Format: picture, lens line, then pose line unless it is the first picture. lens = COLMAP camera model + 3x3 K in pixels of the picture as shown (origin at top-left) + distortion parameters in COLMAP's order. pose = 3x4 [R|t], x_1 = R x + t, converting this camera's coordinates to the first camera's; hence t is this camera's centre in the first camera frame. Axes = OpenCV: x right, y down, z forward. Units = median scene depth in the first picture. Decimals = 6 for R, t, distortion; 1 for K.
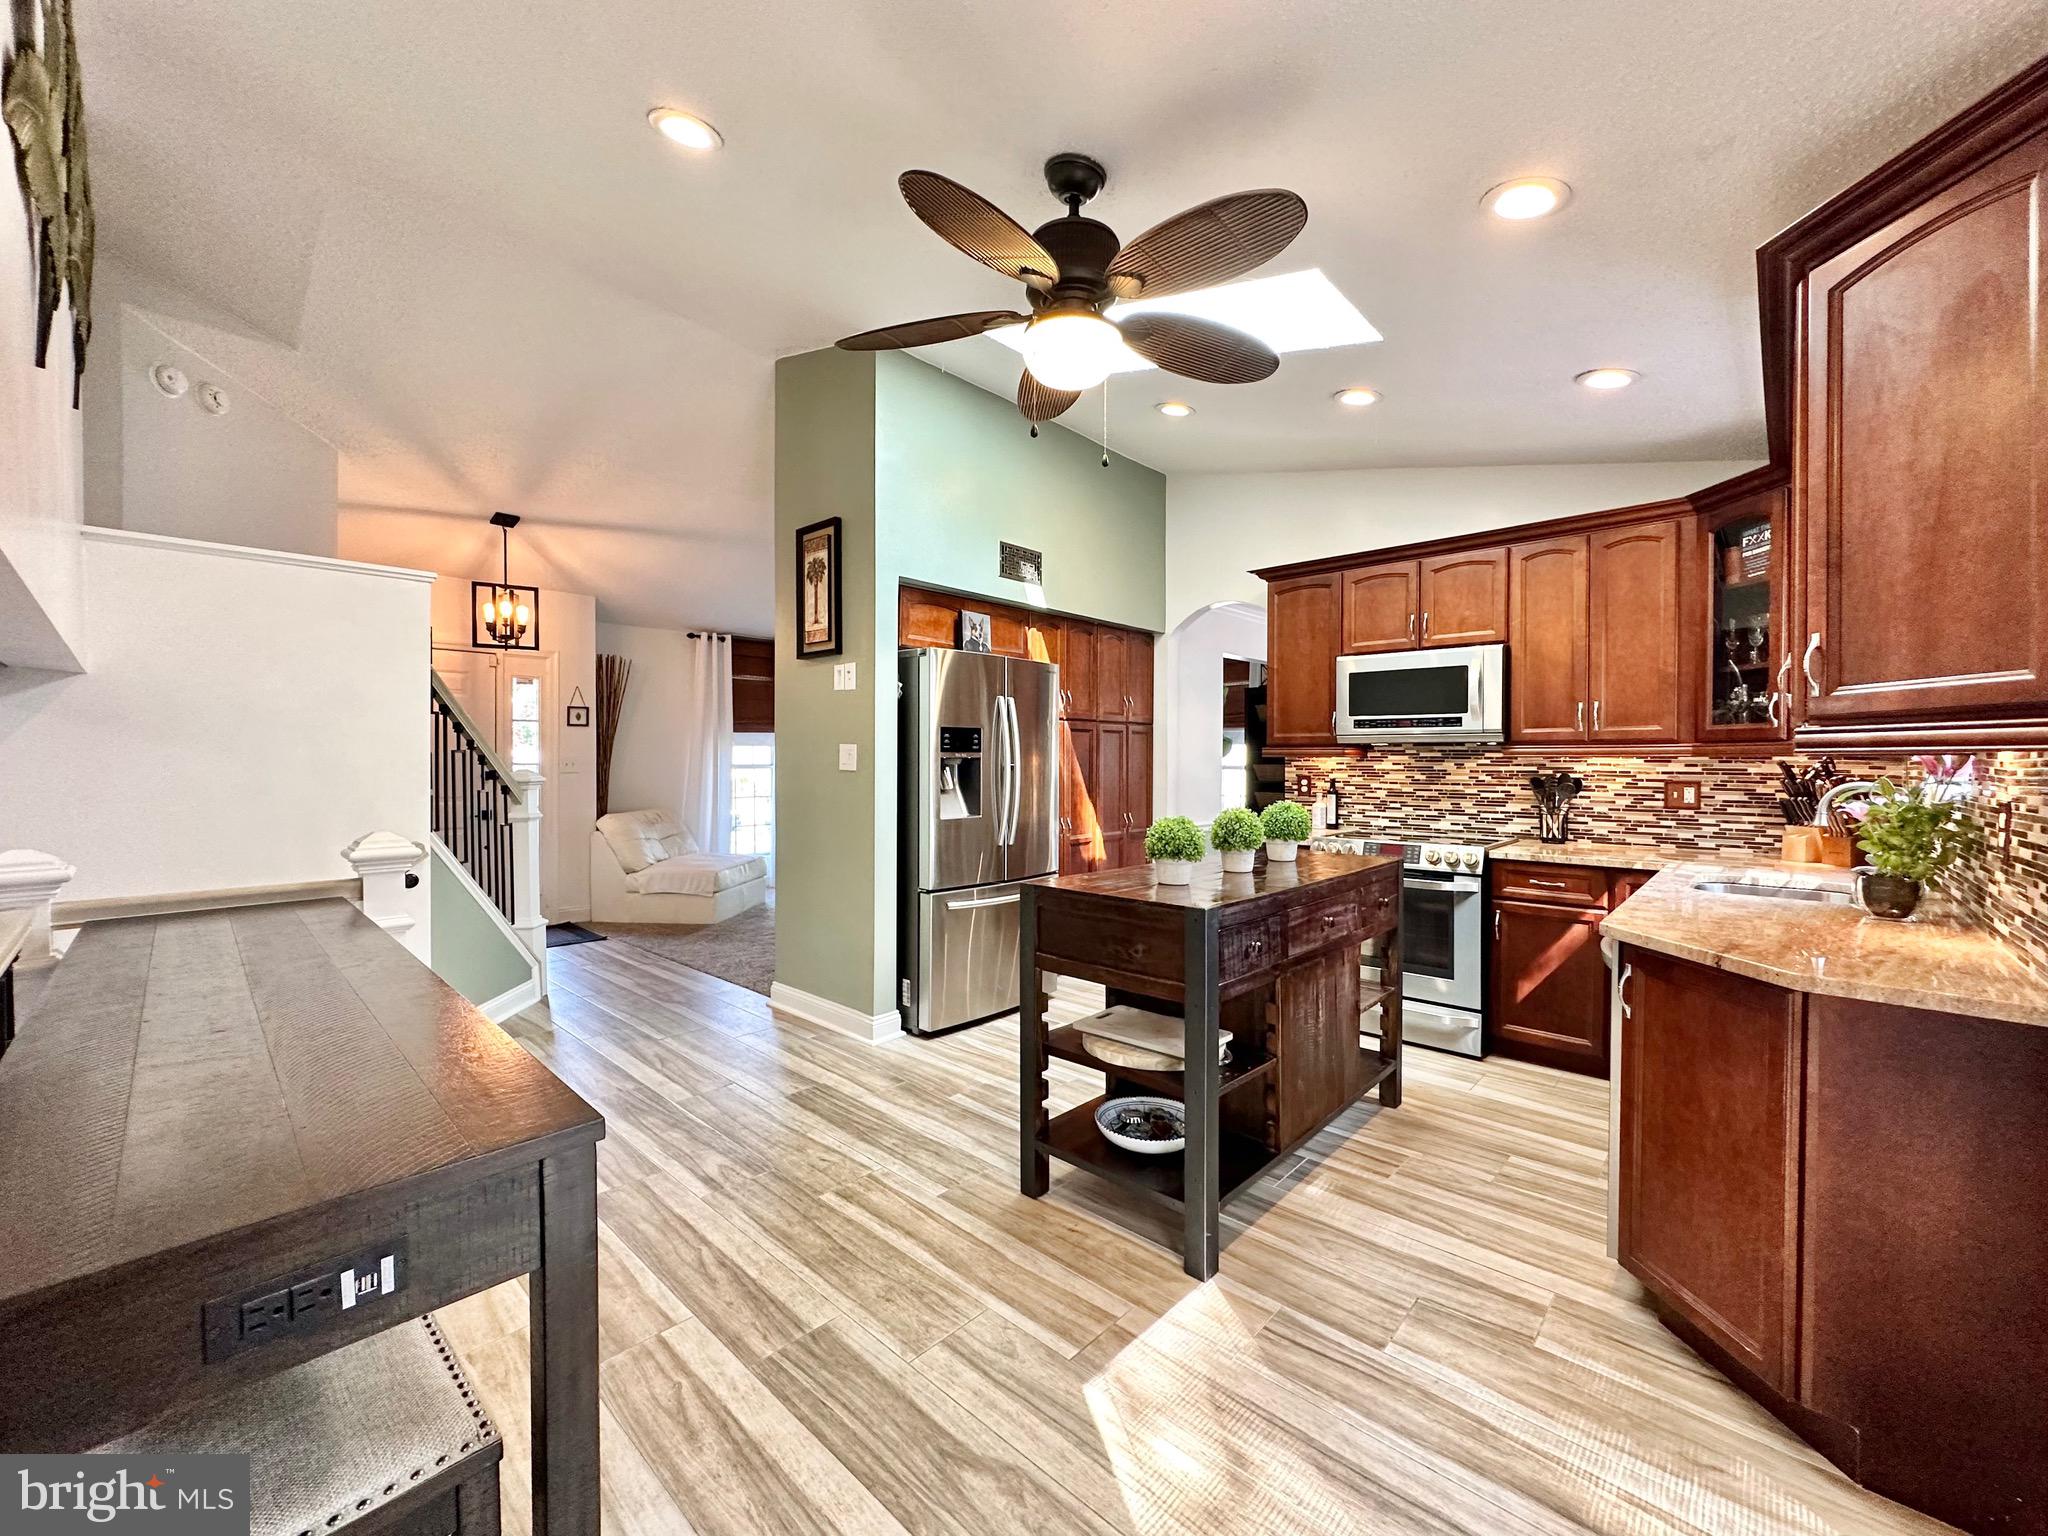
lens RADIAL K [[816.6, 0, 1025.2], [0, 816.6, 770.0], [0, 0, 1]] dist [-0.002204, 0.000423]
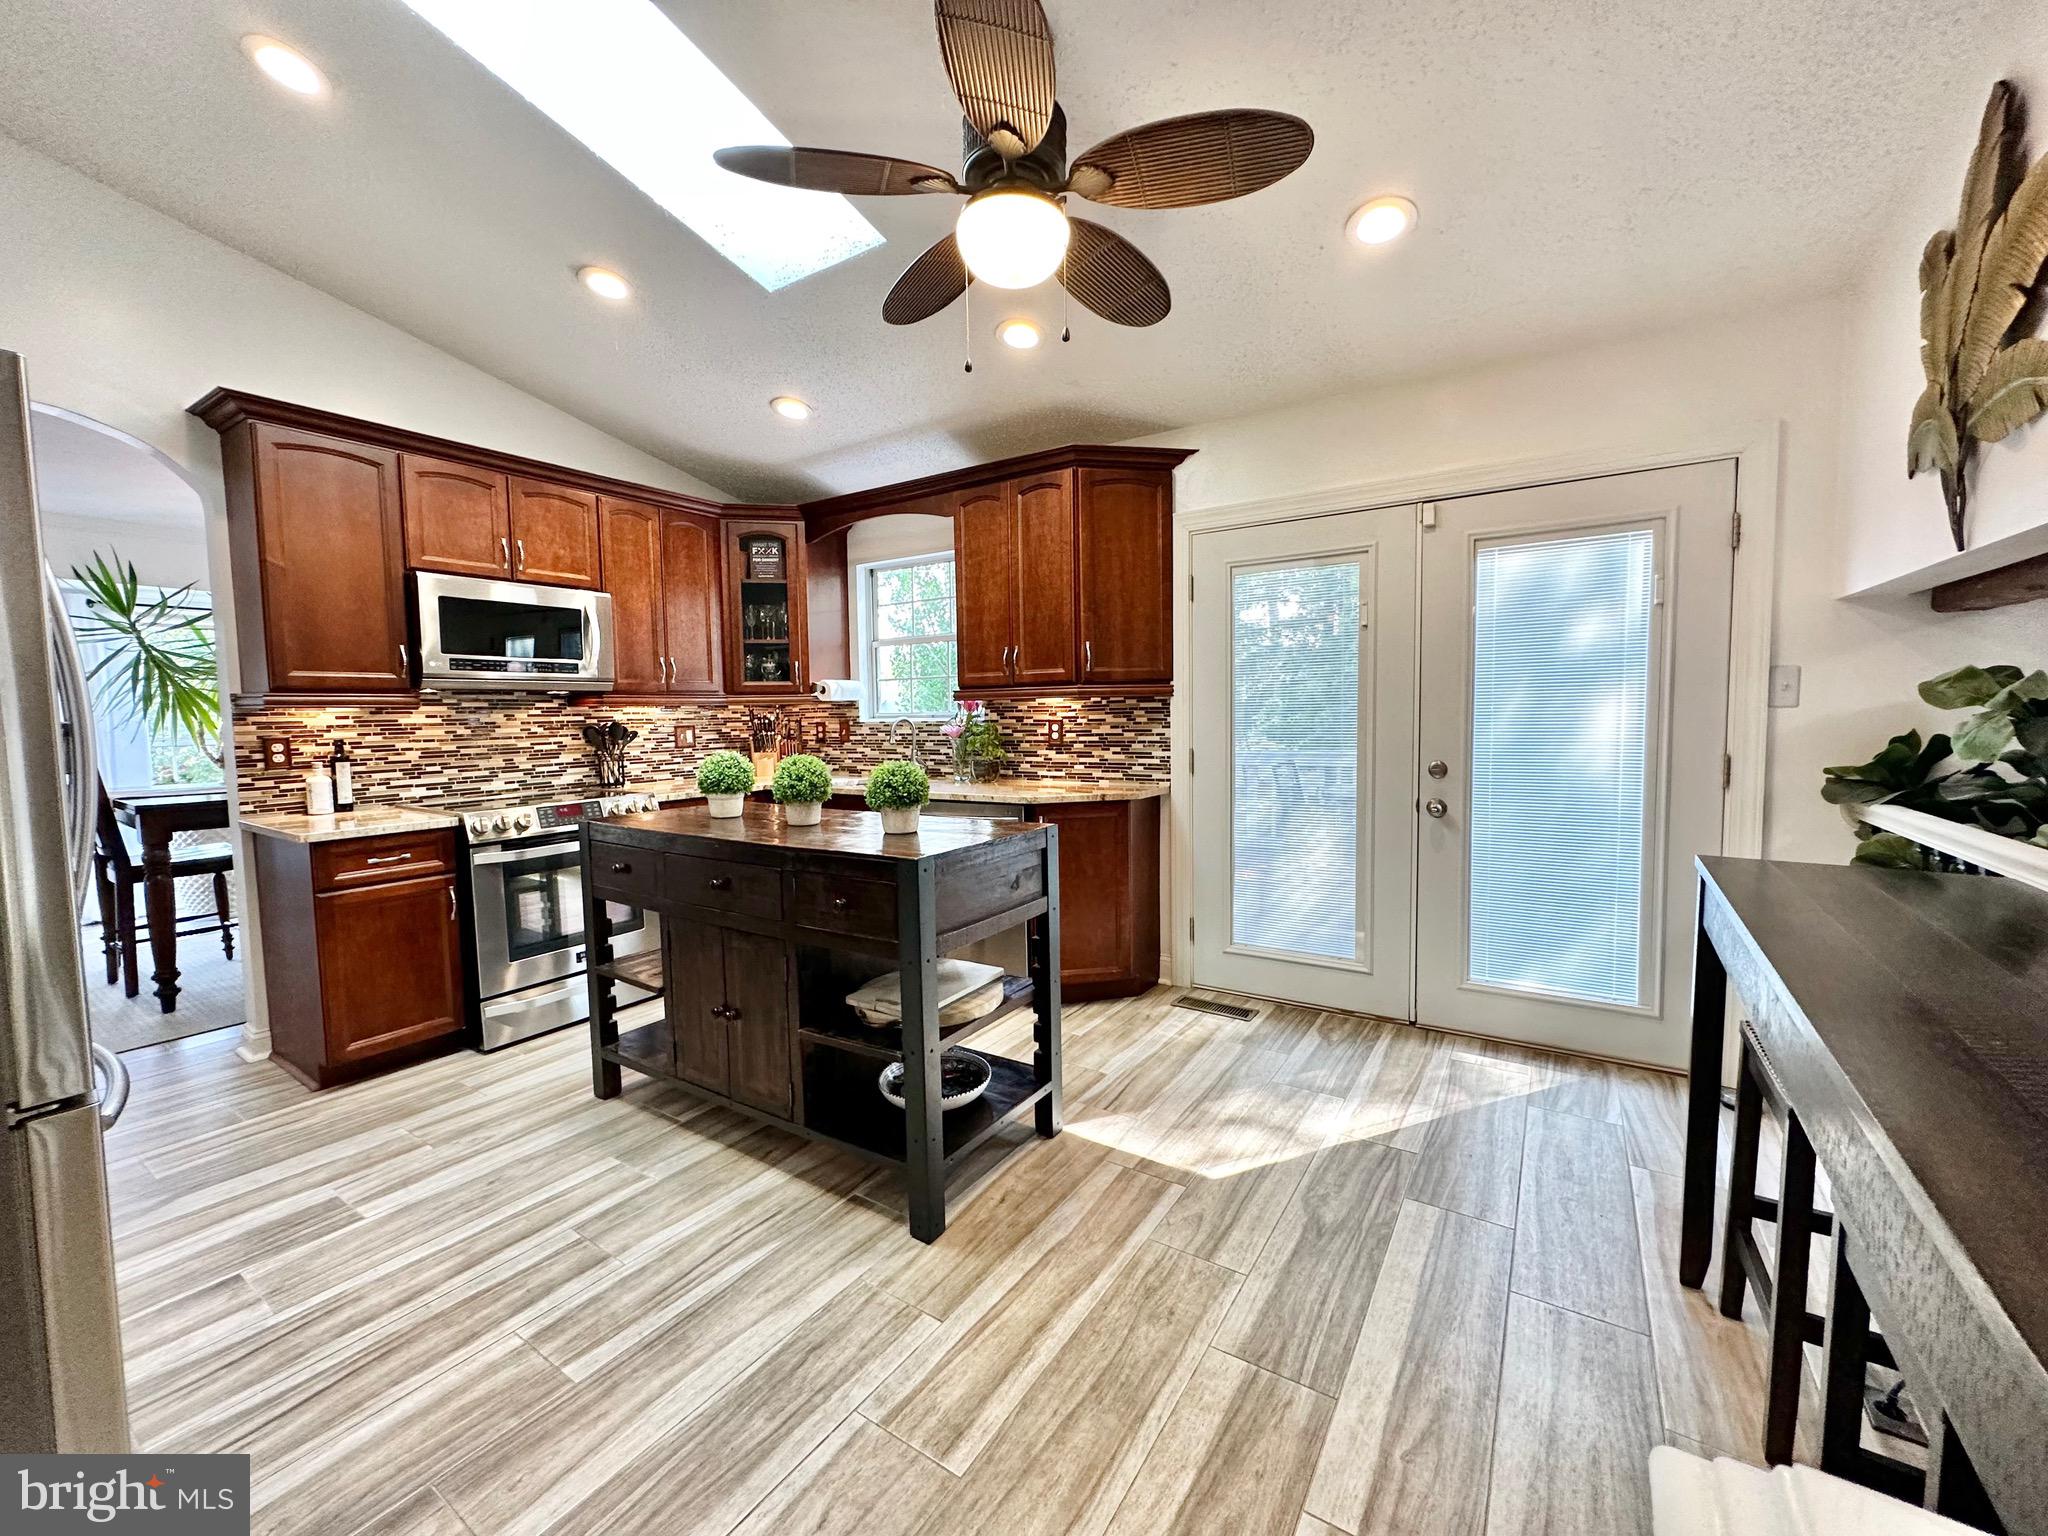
lens RADIAL K [[816.6, 0, 1020.0], [0, 816.6, 767.8], [0, 0, 1]] dist [-0.002204, 0.000423]
pose [[-0.158607, -0.069994, 0.984858, -0.568339], [0.028794, 0.996732, 0.075475, -0.001547], [-0.986922, 0.040328, -0.156073, 0.752816]]
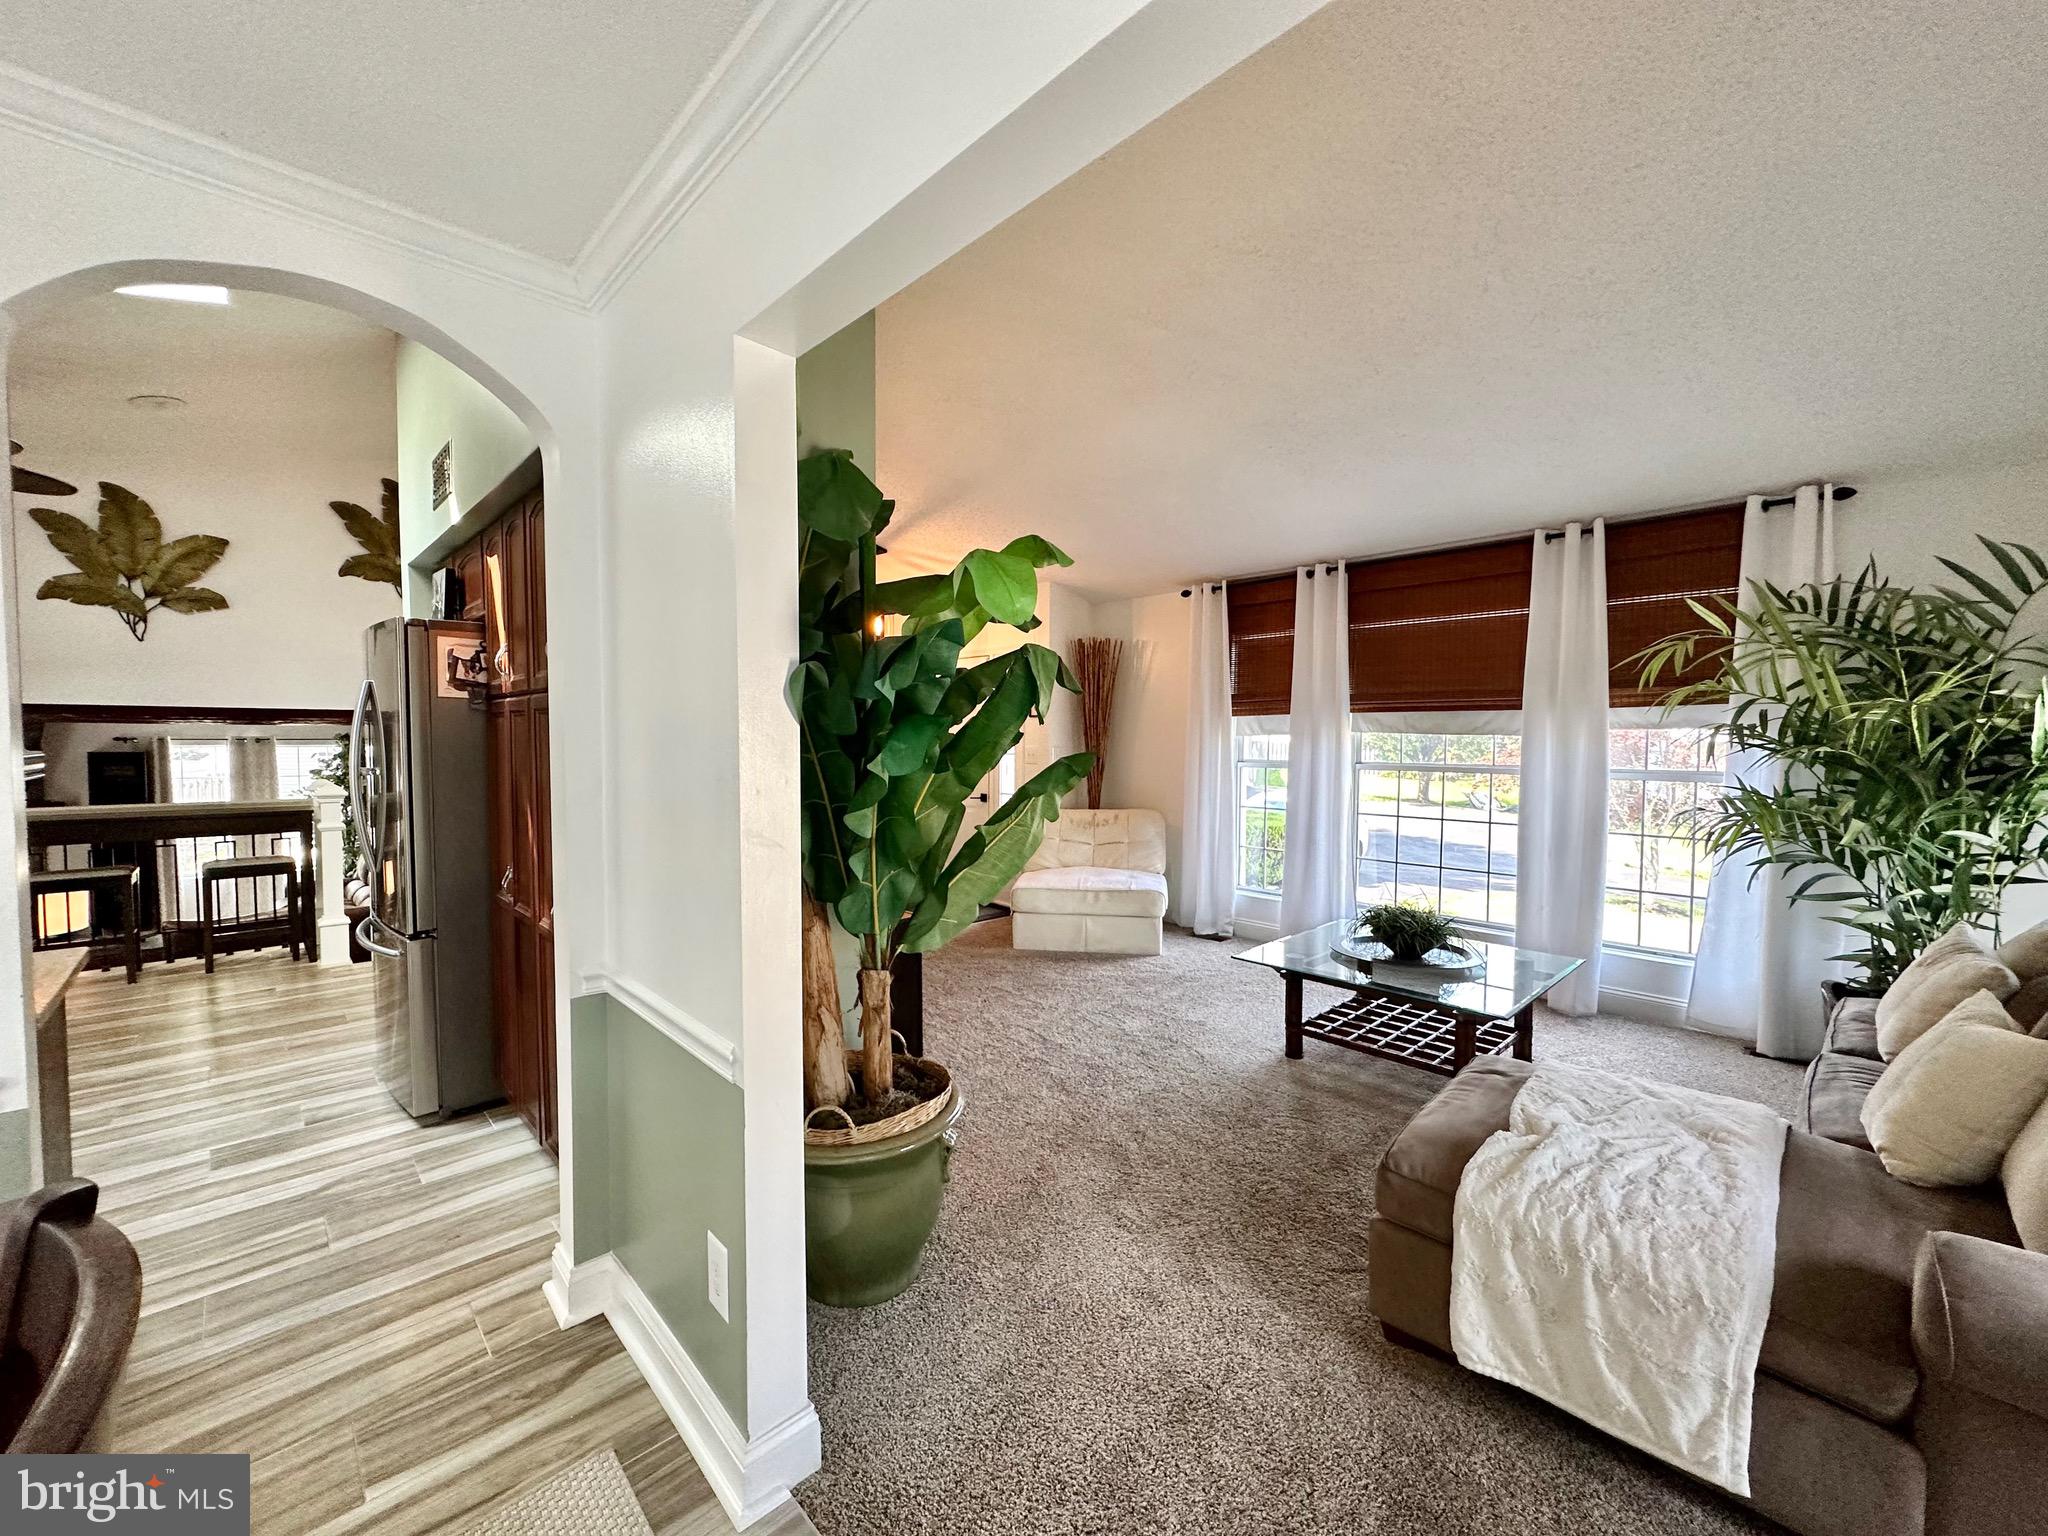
lens RADIAL K [[816.6, 0, 1023.7], [0, 816.6, 765.2], [0, 0, 1]] dist [-0.002204, 0.000423]
pose [[-0.054844, 0.036747, -0.997819, 0.615959], [-0.016186, 0.999159, 0.037686, -0.036696], [0.998364, 0.018217, -0.054203, 1.797148]]
